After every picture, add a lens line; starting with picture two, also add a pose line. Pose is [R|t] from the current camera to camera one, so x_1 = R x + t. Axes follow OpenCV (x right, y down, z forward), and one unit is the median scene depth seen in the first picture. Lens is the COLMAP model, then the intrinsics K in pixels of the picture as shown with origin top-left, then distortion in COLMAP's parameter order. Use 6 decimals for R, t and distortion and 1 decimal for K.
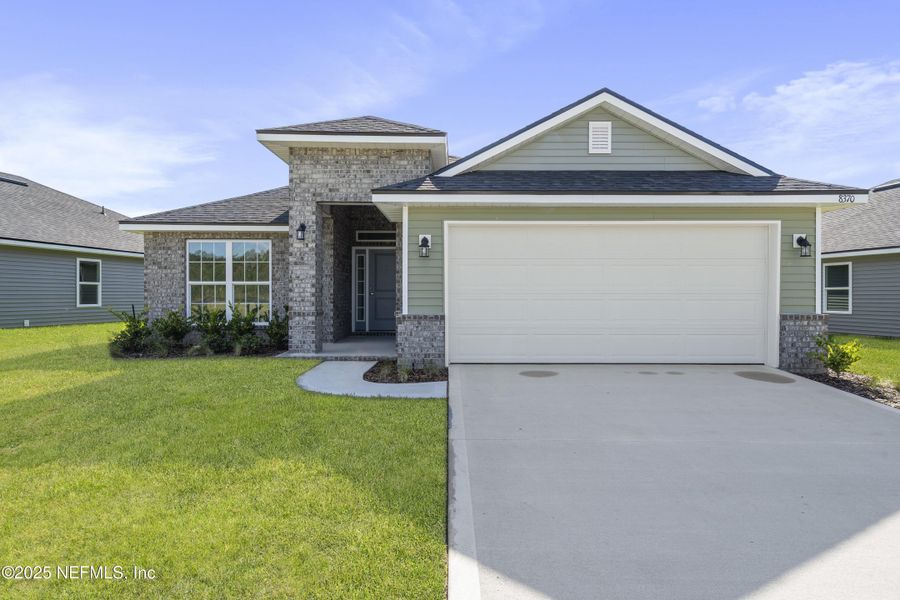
lens RADIAL K [[499.5, 0, 455.9], [0, 499.5, 301.9], [0, 0, 1]] dist [0.002395, -0.000501]
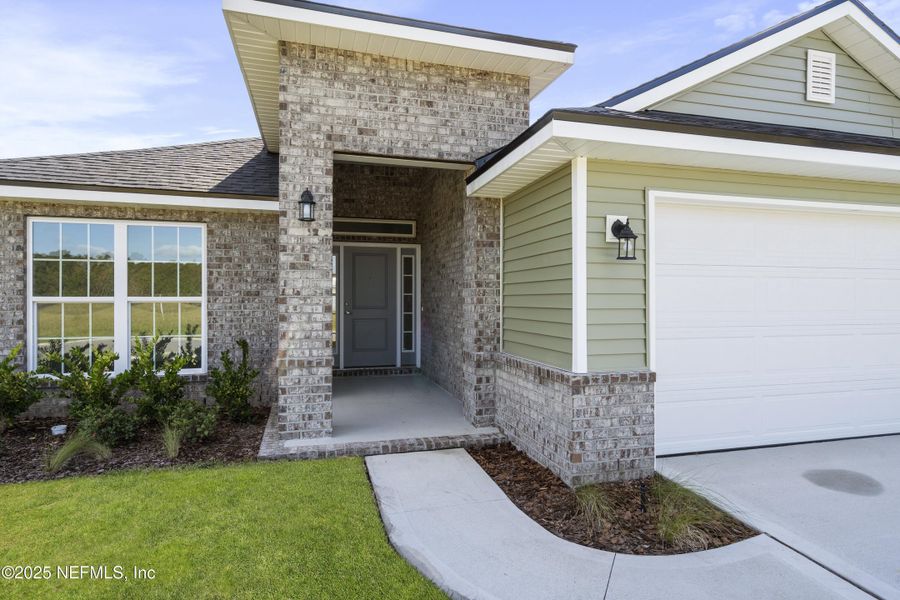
lens RADIAL K [[499.5, 0, 455.9], [0, 499.5, 301.9], [0, 0, 1]] dist [0.002395, -0.000501]
pose [[0.965038, -0.001965, 0.262103, -0.293475], [0.004230, 0.999958, -0.008076, -0.035455], [-0.262077, 0.008902, 0.965006, 0.456162]]
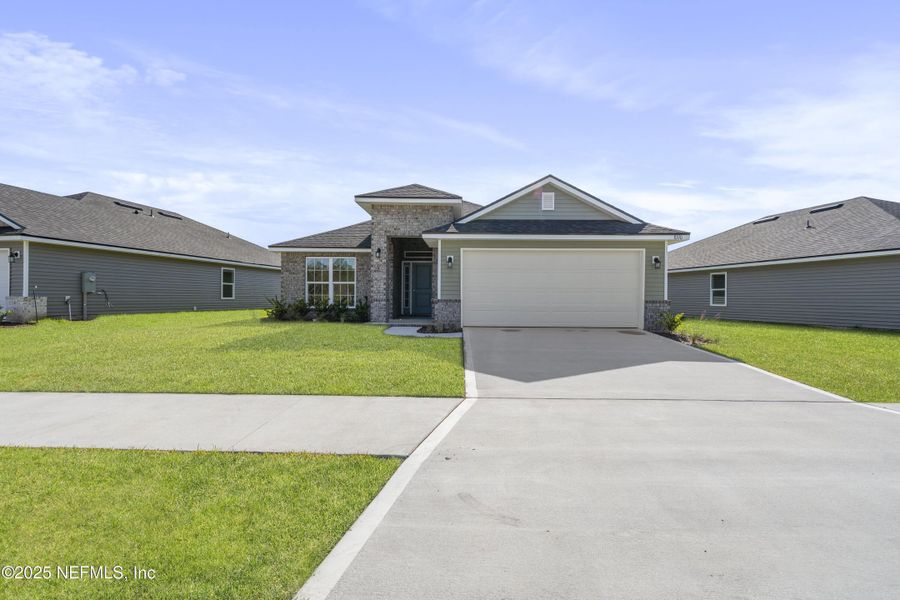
lens RADIAL K [[388.9, 0, 461.0], [0, 388.9, 301.3], [0, 0, 1]] dist [-0.000380, 0.000038]
pose [[0.999914, 0.005455, -0.011904, -0.003284], [-0.005501, 0.999978, -0.003763, 0.031919], [0.011883, 0.003828, 0.999922, -0.353031]]
